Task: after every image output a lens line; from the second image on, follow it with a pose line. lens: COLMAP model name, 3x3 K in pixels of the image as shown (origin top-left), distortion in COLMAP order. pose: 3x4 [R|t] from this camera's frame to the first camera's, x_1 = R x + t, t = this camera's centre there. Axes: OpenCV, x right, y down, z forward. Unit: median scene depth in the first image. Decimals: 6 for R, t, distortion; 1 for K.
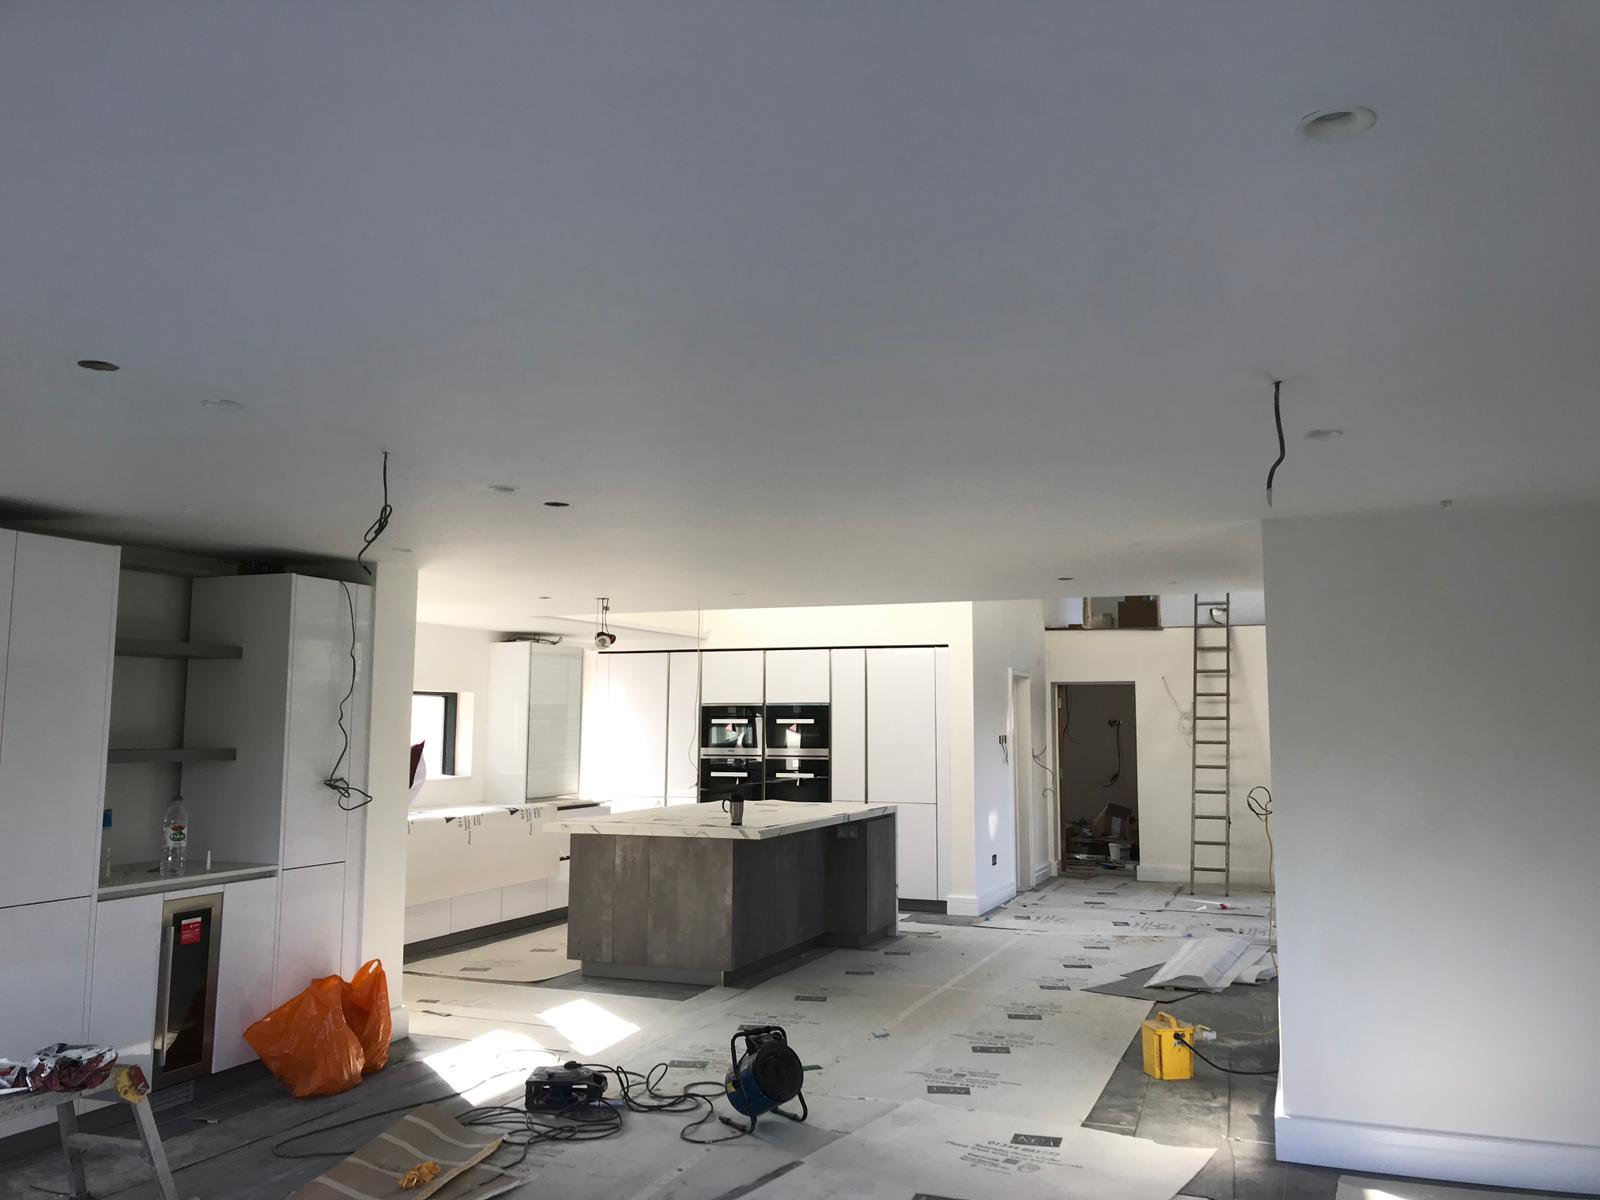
lens RADIAL K [[1304.4, 0, 797.3], [0, 1304.4, 593.7], [0, 0, 1]] dist [0.033979, -0.006344]
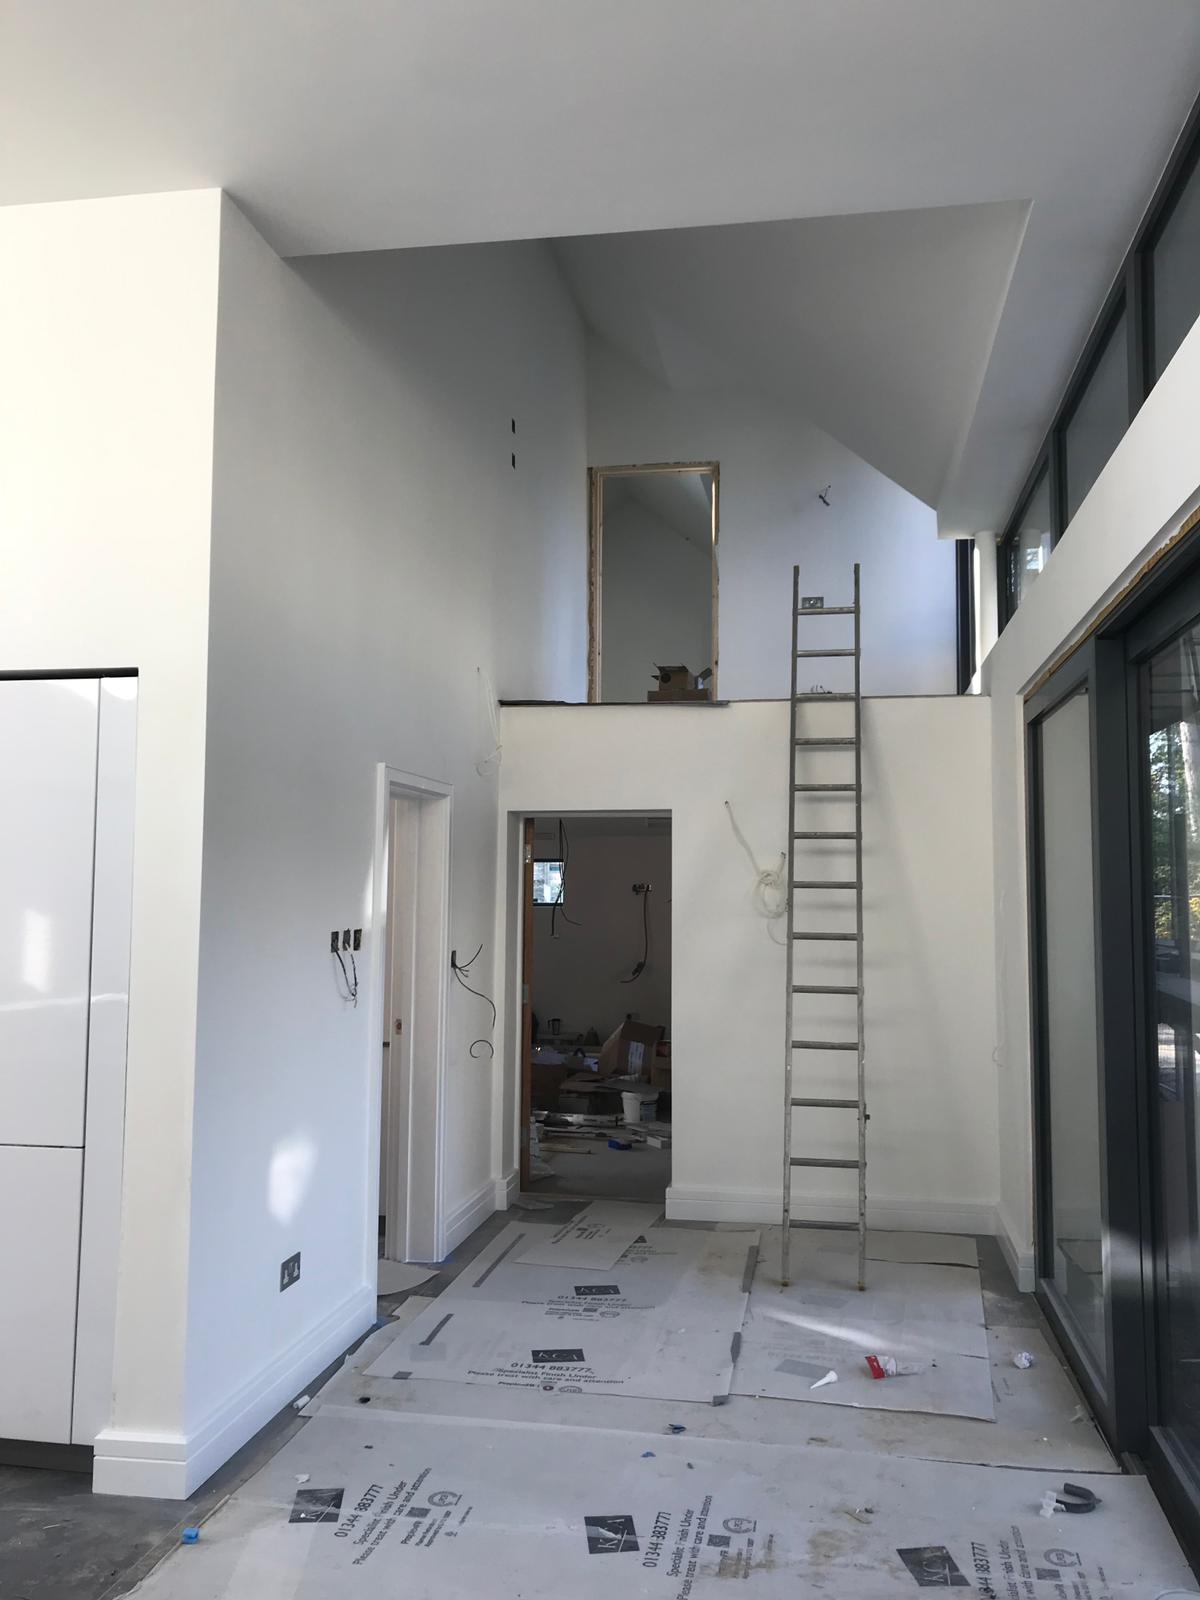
lens RADIAL K [[1304.4, 0, 601.9], [0, 1304.4, 799.1], [0, 0, 1]] dist [0.033979, -0.006344]
pose [[0.980143, 0.014798, 0.197740, 0.139925], [-0.021503, 0.999263, 0.031802, 0.049656], [-0.197124, -0.035423, 0.979738, 0.541886]]
